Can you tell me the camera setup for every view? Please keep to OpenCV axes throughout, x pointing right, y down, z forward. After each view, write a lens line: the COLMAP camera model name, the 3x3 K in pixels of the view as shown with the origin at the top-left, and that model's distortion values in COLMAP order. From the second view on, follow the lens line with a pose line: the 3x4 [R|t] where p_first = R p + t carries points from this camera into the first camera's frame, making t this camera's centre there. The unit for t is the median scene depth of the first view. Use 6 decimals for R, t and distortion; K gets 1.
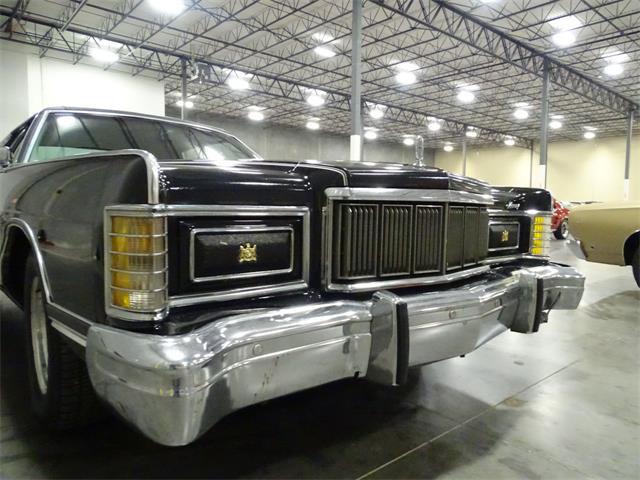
lens RADIAL K [[453.8, 0, 322.5], [0, 453.8, 245.6], [0, 0, 1]] dist [-0.016584, 0.016501]
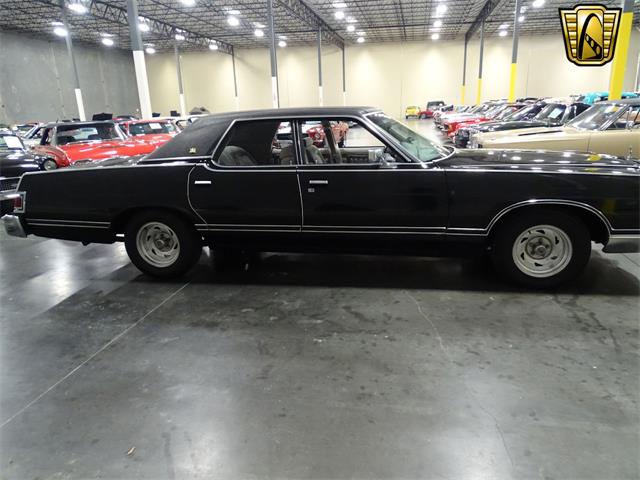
lens RADIAL K [[453.8, 0, 315.9], [0, 453.8, 246.6], [0, 0, 1]] dist [-0.016584, 0.016501]
pose [[0.796361, -0.209839, 0.567254, -0.178801], [0.088366, 0.968189, 0.234098, -0.028409], [-0.598332, -0.136300, 0.789571, -0.003734]]
